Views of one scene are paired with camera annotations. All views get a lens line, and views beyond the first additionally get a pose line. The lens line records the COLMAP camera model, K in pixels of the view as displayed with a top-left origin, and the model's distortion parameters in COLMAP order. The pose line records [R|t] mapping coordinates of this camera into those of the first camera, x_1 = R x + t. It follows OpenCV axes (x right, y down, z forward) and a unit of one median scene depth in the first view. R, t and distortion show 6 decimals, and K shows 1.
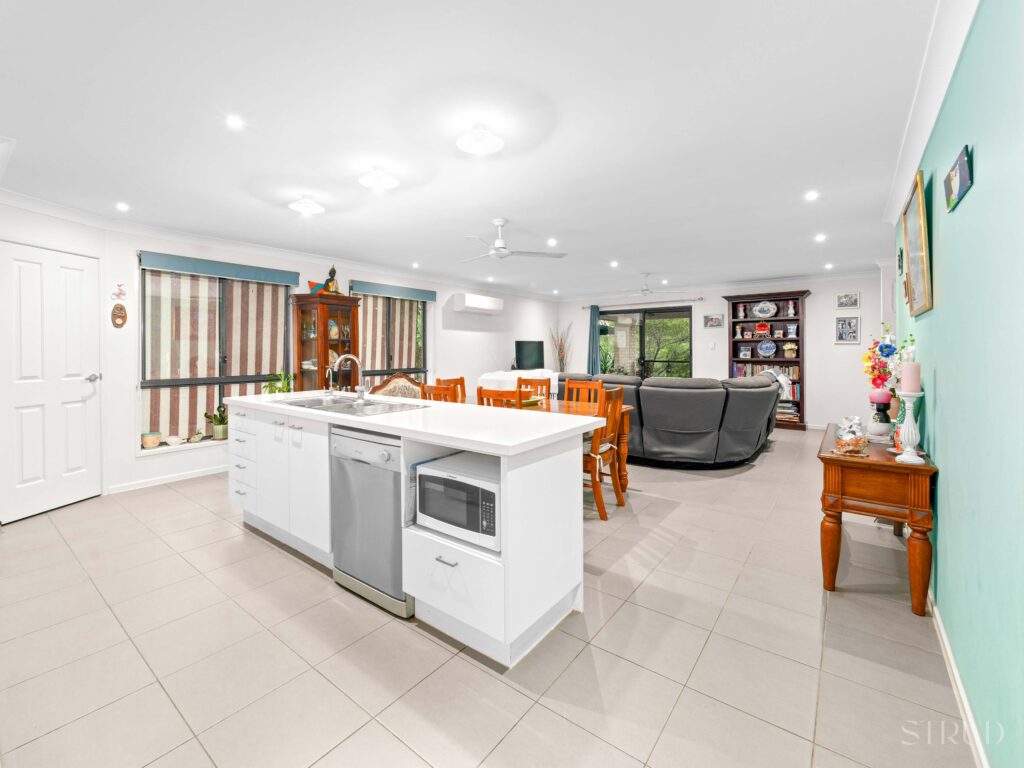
lens RADIAL K [[443.7, 0, 503.8], [0, 443.7, 352.2], [0, 0, 1]] dist [-0.000378, -0.000155]
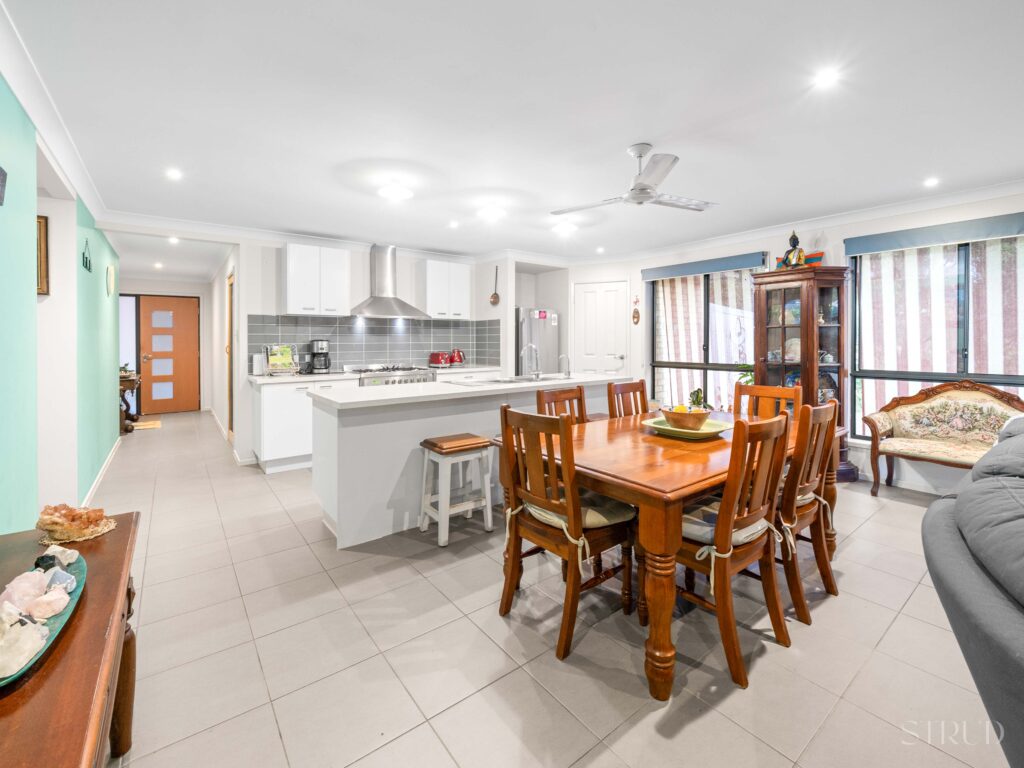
lens RADIAL K [[442.2, 0, 506.7], [0, 442.2, 340.6], [0, 0, 1]] dist [-0.001388, -0.000350]
pose [[-0.253251, 0.003560, -0.967394, 0.567147], [-0.000056, 0.999993, 0.003695, -0.005507], [0.967401, 0.000990, -0.253249, 0.798164]]
